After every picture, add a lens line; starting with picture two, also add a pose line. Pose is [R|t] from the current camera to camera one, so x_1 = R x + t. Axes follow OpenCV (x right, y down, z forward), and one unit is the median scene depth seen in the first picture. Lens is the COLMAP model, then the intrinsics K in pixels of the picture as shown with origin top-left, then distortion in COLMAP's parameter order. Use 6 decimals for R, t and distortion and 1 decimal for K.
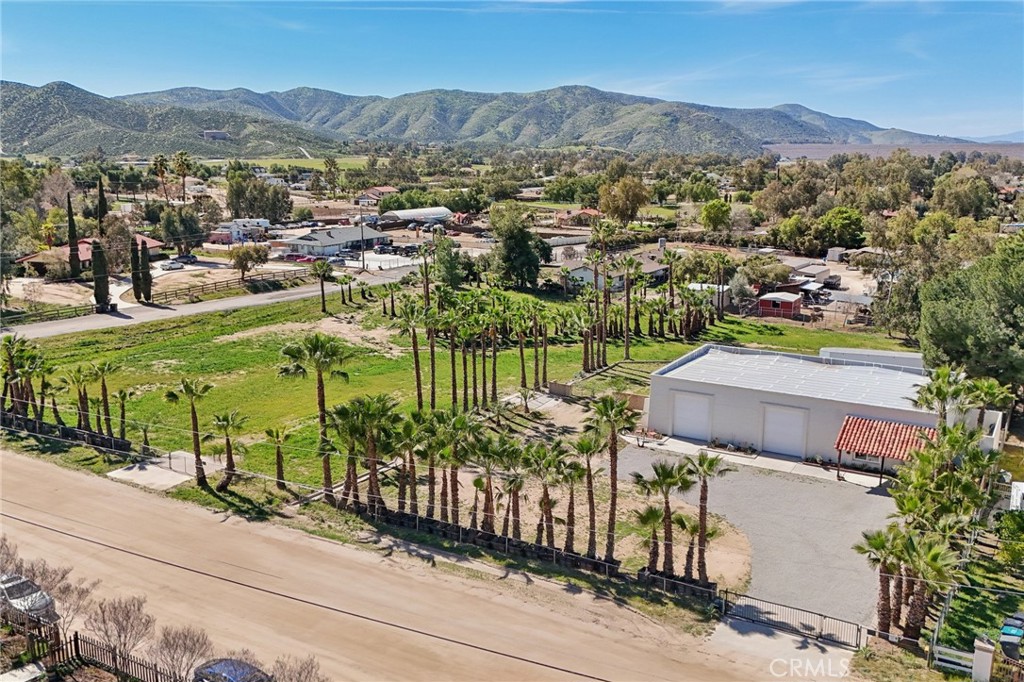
lens RADIAL K [[898.7, 0, 508.6], [0, 898.7, 347.3], [0, 0, 1]] dist [0.102163, -0.141537]
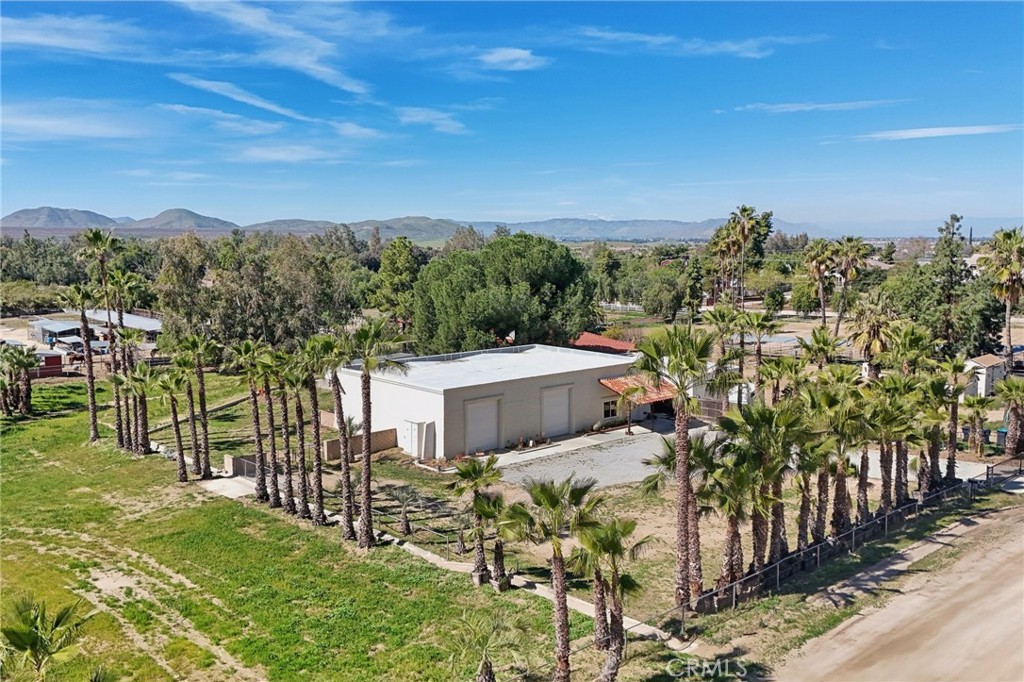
lens RADIAL K [[898.7, 0, 510.0], [0, 898.7, 335.2], [0, 0, 1]] dist [0.102163, -0.141537]
pose [[0.295783, -0.109415, 0.948968, -0.360815], [0.206573, 0.977239, 0.048288, -0.027363], [-0.932652, 0.181749, 0.311653, 0.413766]]
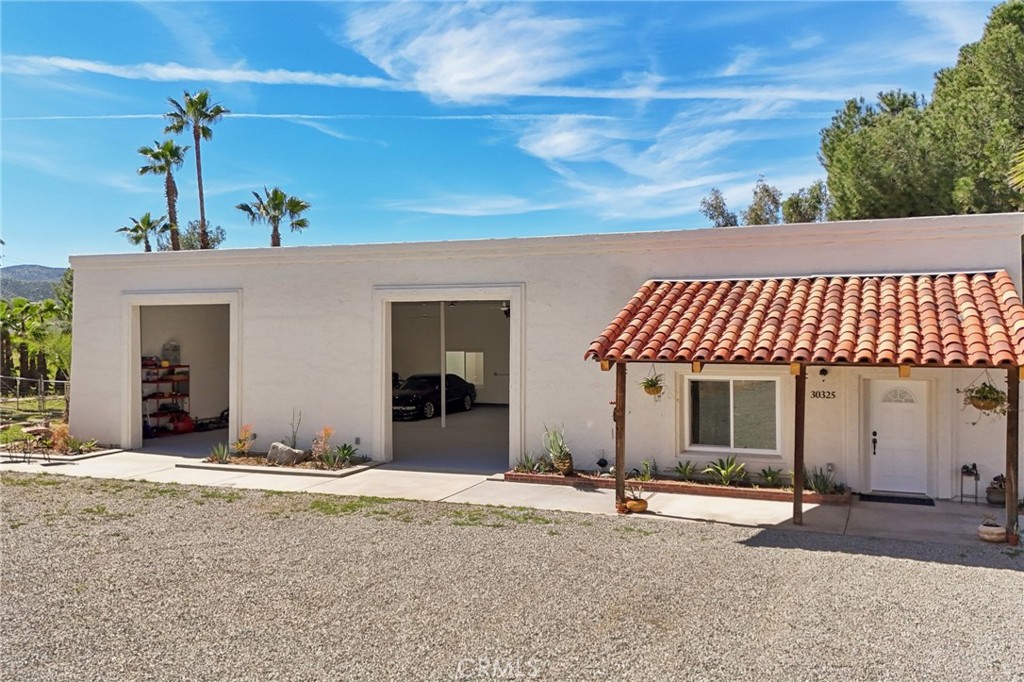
lens RADIAL K [[898.7, 0, 515.8], [0, 898.7, 382.1], [0, 0, 1]] dist [0.102163, -0.141537]
pose [[0.988504, -0.013221, 0.150617, 0.159786], [0.036982, 0.987053, -0.156070, 0.078536], [-0.146603, 0.159846, 0.976195, 0.410124]]
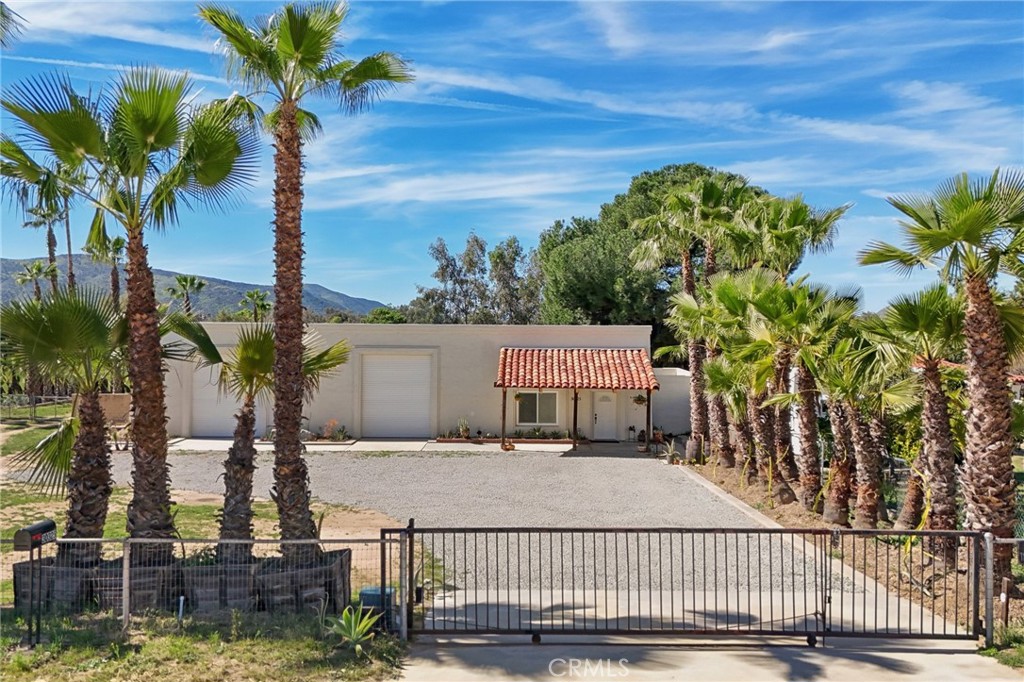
lens RADIAL K [[898.7, 0, 514.6], [0, 898.7, 343.8], [0, 0, 1]] dist [0.102163, -0.141537]
pose [[0.870989, -0.003358, 0.491290, 0.052759], [0.099650, 0.980399, -0.169965, 0.093104], [-0.481090, 0.196995, 0.854252, 0.275028]]
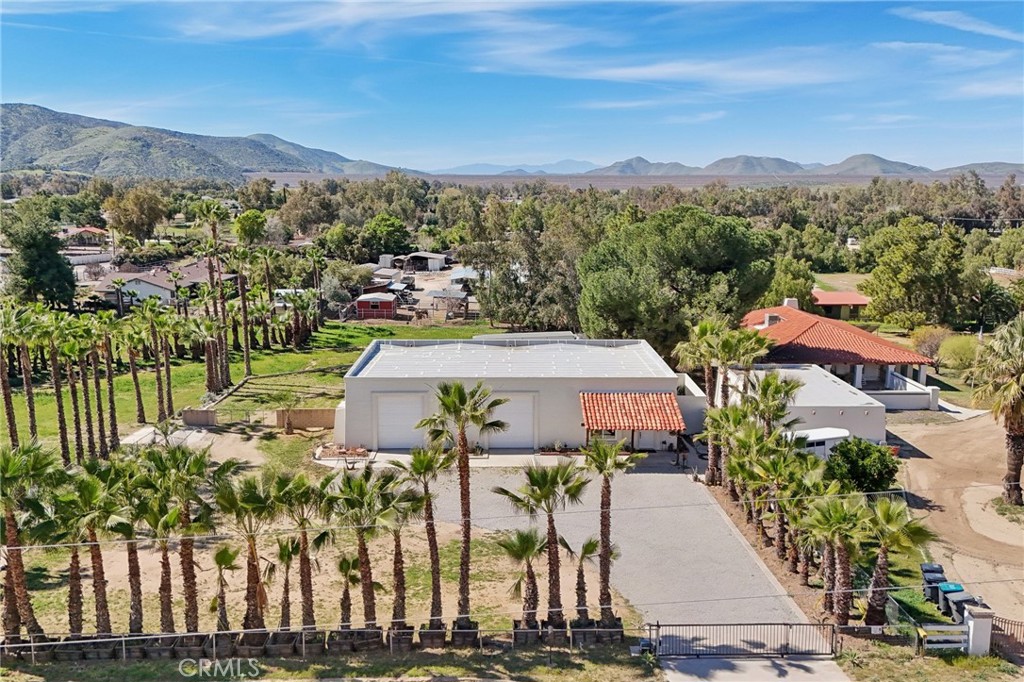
lens RADIAL K [[898.7, 0, 513.3], [0, 898.7, 349.3], [0, 0, 1]] dist [0.102163, -0.141537]
pose [[0.850131, -0.097770, 0.517415, -0.074174], [0.112870, 0.993607, 0.002302, 0.012639], [-0.514332, 0.056444, 0.855732, 0.151129]]
